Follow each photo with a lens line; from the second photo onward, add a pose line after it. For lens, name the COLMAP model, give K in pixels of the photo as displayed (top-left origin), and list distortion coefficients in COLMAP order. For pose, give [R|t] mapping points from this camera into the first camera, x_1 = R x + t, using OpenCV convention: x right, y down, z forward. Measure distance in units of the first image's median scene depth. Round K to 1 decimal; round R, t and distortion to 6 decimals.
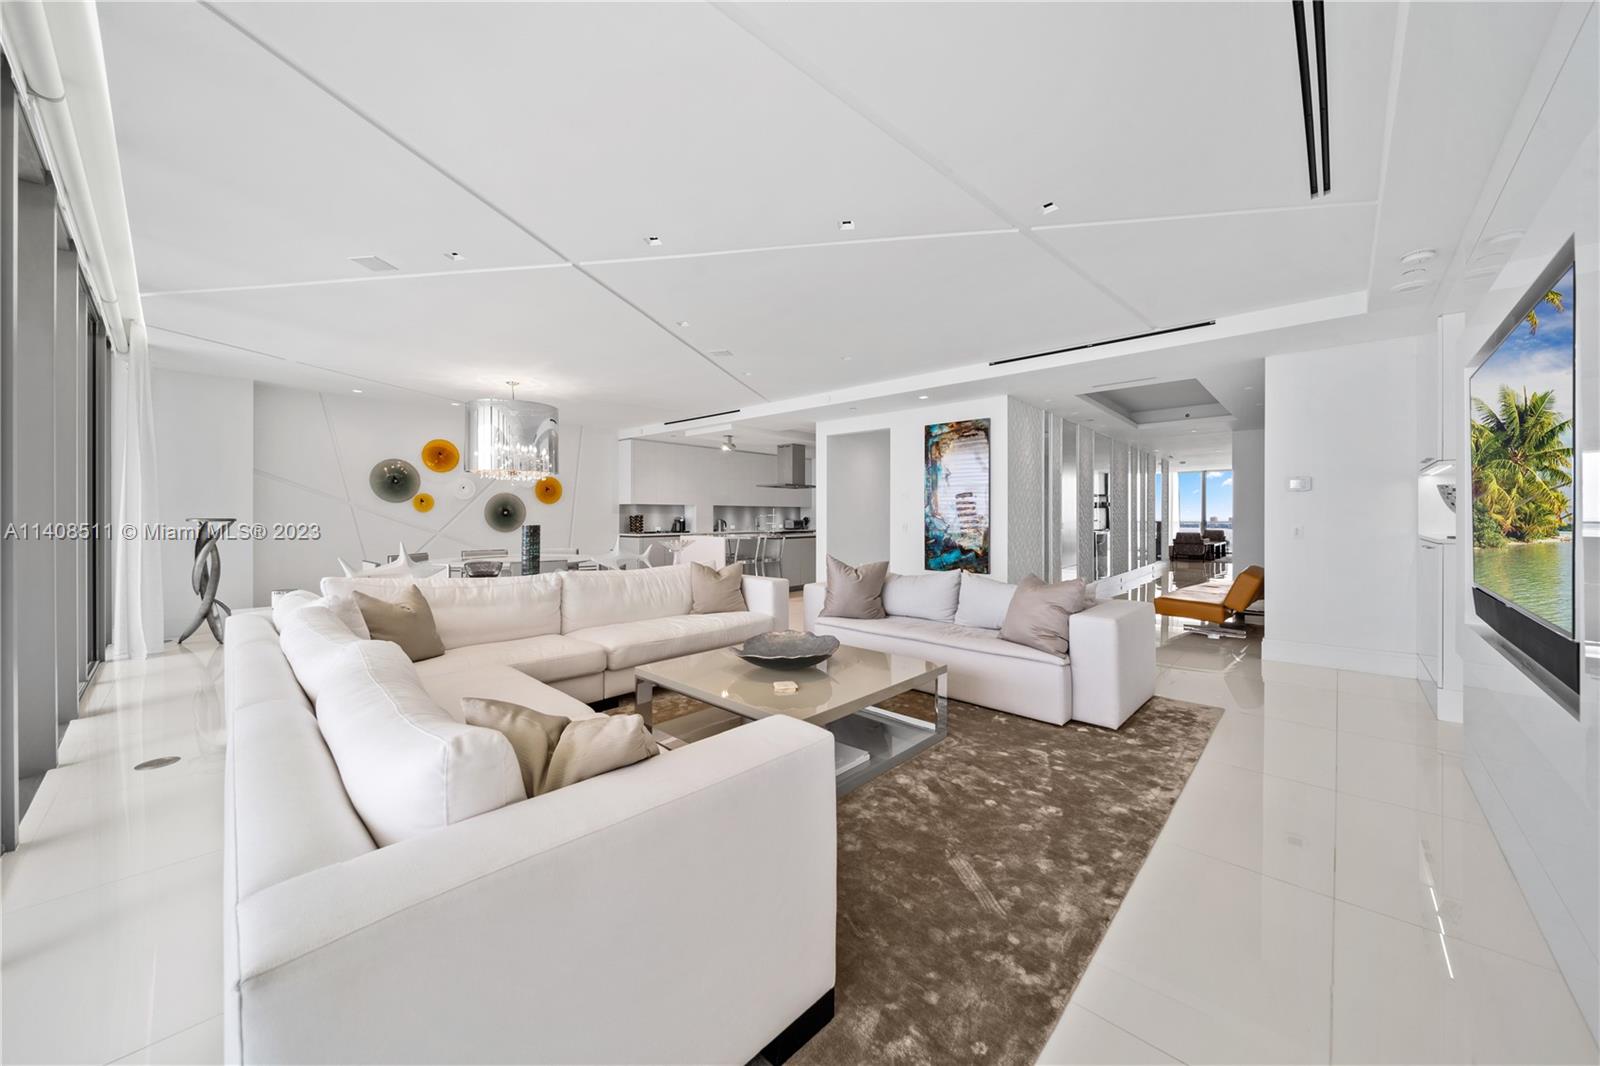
lens RADIAL K [[571.5, 0, 797.6], [0, 571.5, 516.8], [0, 0, 1]] dist [-0.001687, -0.000222]
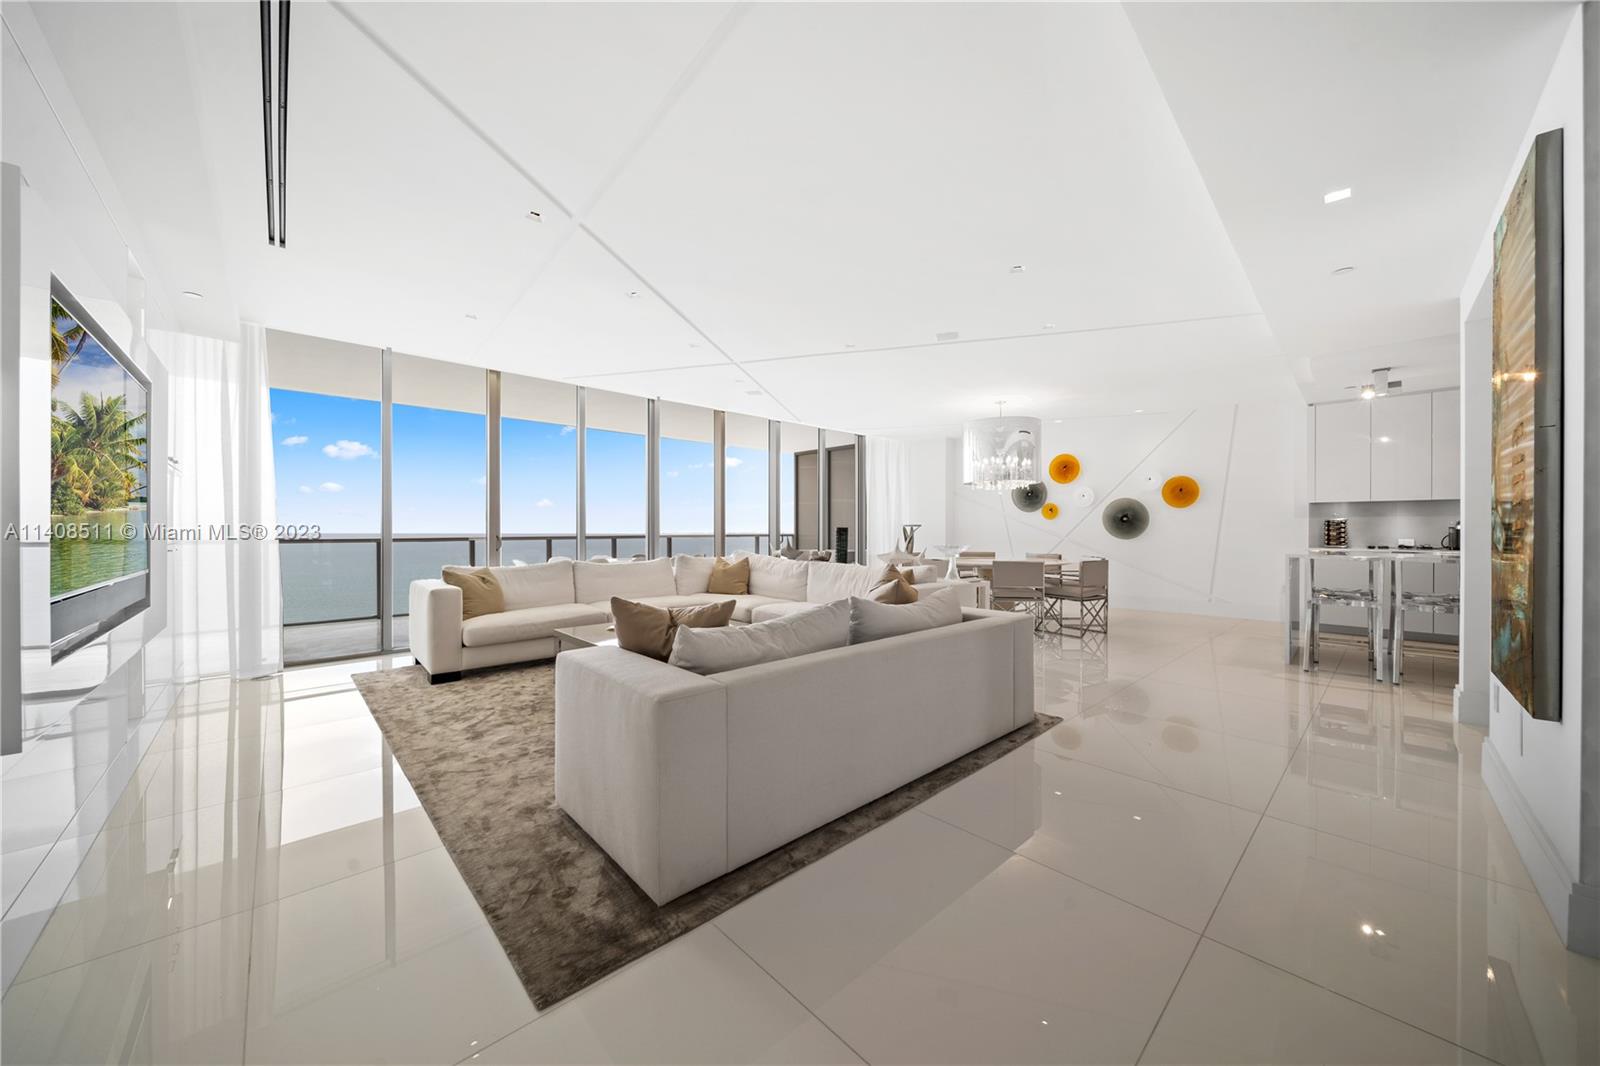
lens RADIAL K [[563.3, 0, 793.8], [0, 563.3, 528.6], [0, 0, 1]] dist [0.007345, -0.003934]
pose [[-0.098680, 0.004571, -0.995109, 0.605547], [0.002174, 0.999988, 0.004378, 0.004714], [0.995117, -0.001731, -0.098689, 0.660185]]
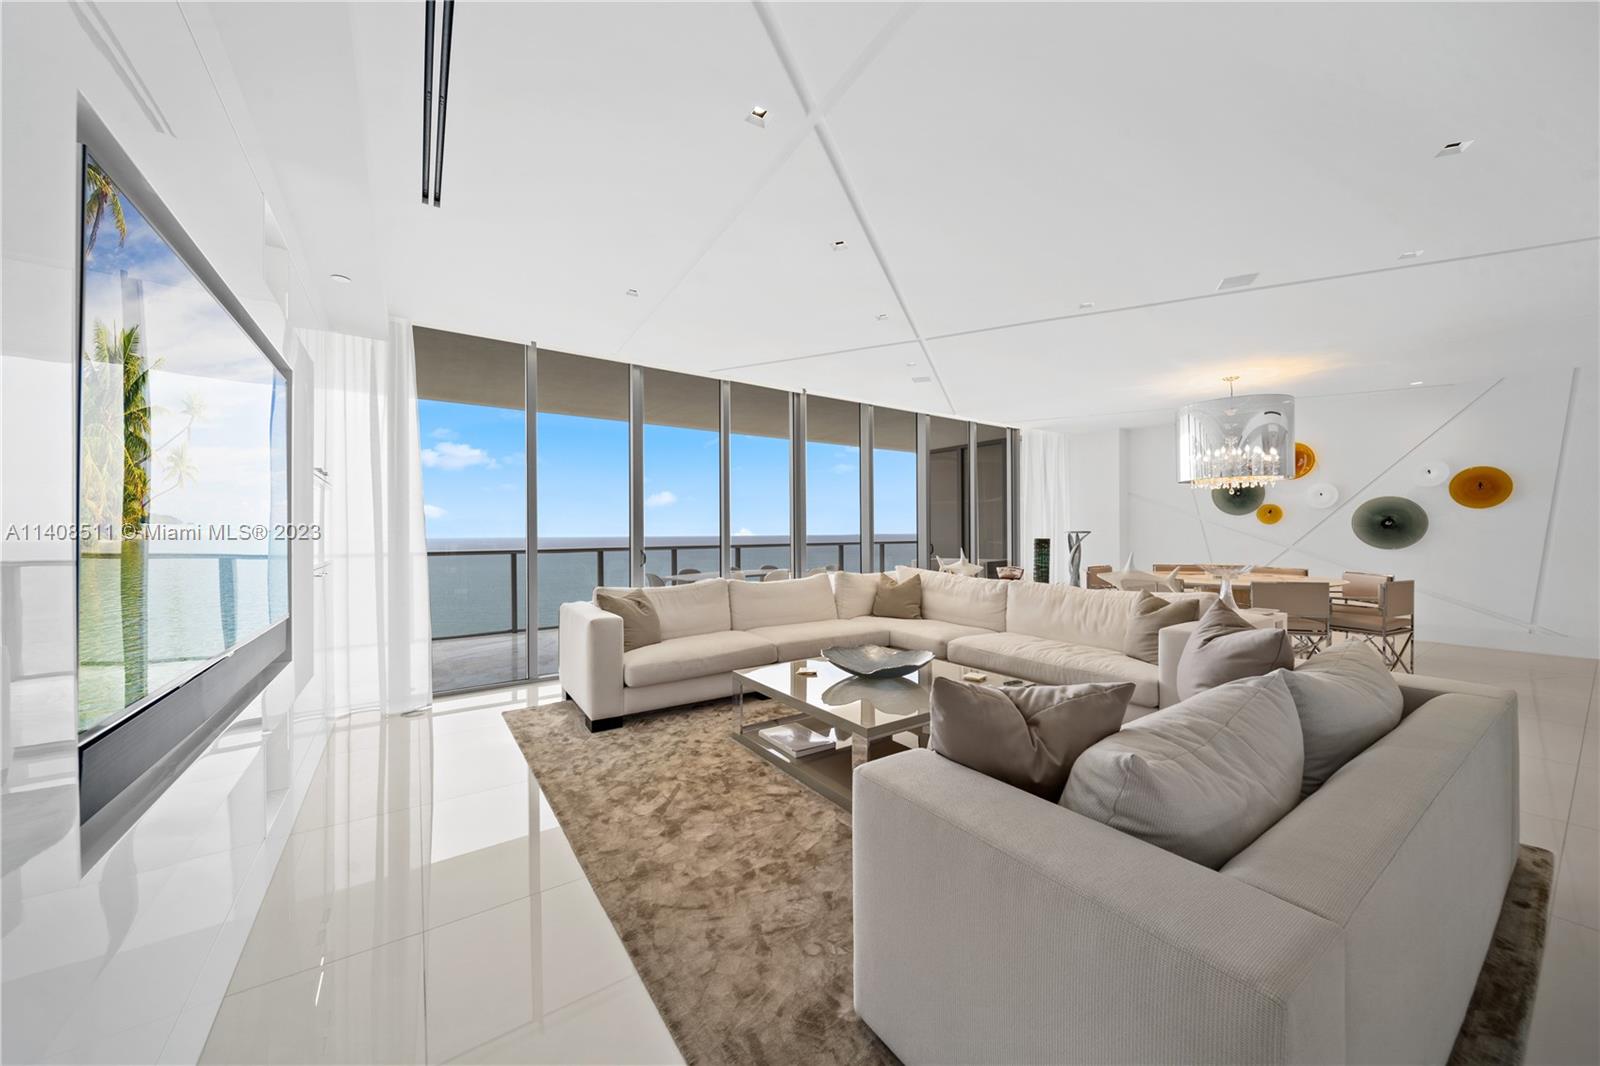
lens RADIAL K [[563.8, 0, 794.4], [0, 563.8, 530.3], [0, 0, 1]] dist [0.000349, -0.000001]
pose [[-0.242239, 0.004047, -0.970208, 0.490910], [0.008977, 0.999958, 0.001930, -0.007807], [0.970175, -0.008242, -0.242265, 0.516280]]
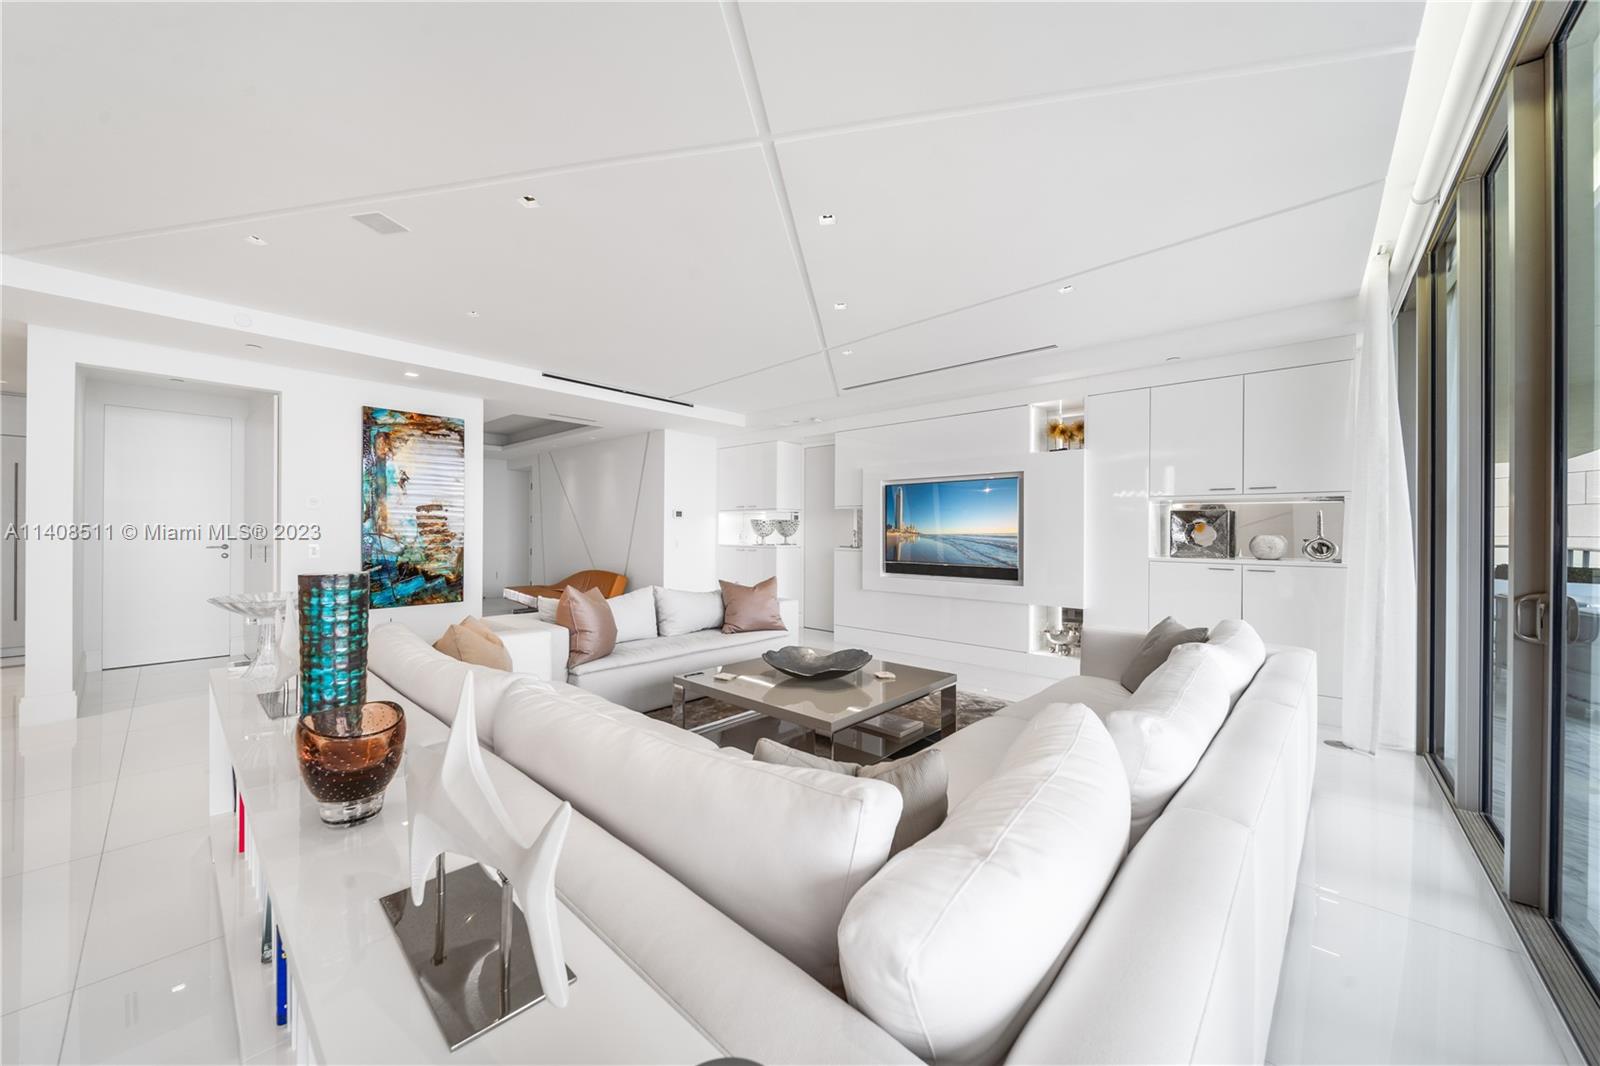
lens RADIAL K [[570.1, 0, 800.0], [0, 570.1, 533.0], [0, 0, 1]] dist [-0.016175, -0.000396]
pose [[-0.030416, -0.000703, 0.999537, -0.500058], [-0.006075, 0.999981, 0.000518, -0.005968], [-0.999519, -0.006056, -0.030420, 0.489372]]
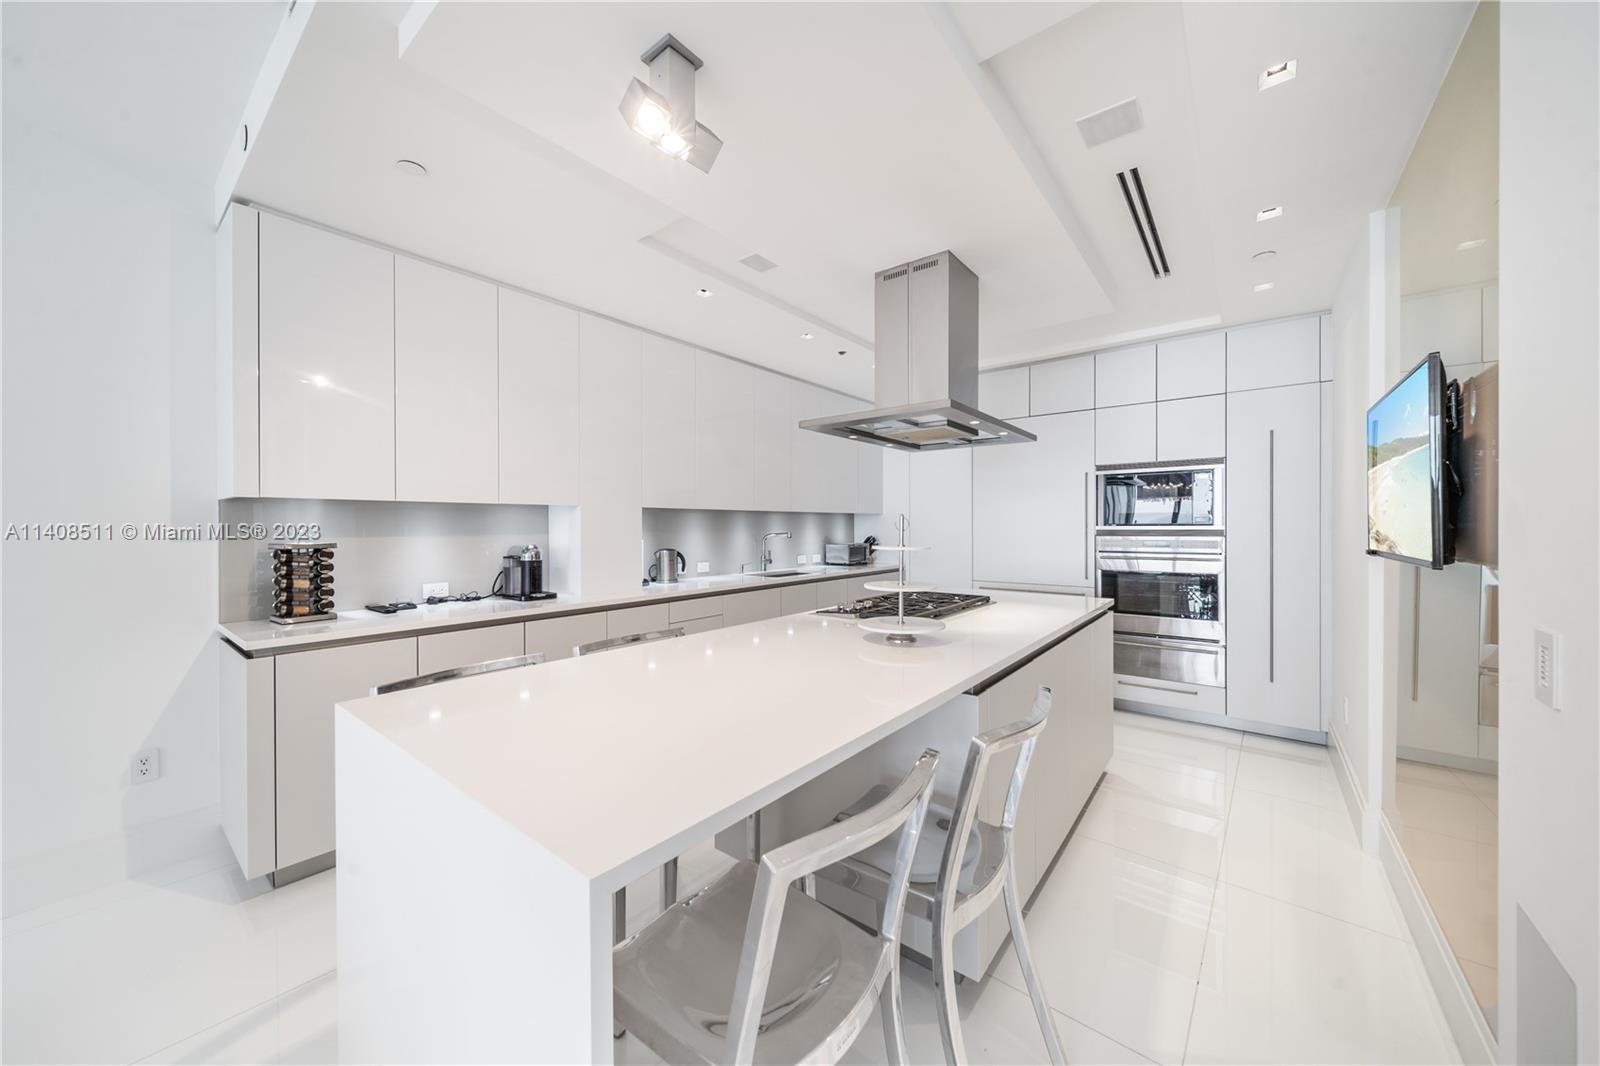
lens RADIAL K [[570.1, 0, 800.0], [0, 570.1, 533.0], [0, 0, 1]] dist [-0.016175, -0.000396]
pose [[0.998246, -0.004175, 0.059052, -0.127537], [0.003297, 0.999883, 0.014960, -0.015752], [-0.059108, -0.014739, 0.998143, 1.096255]]
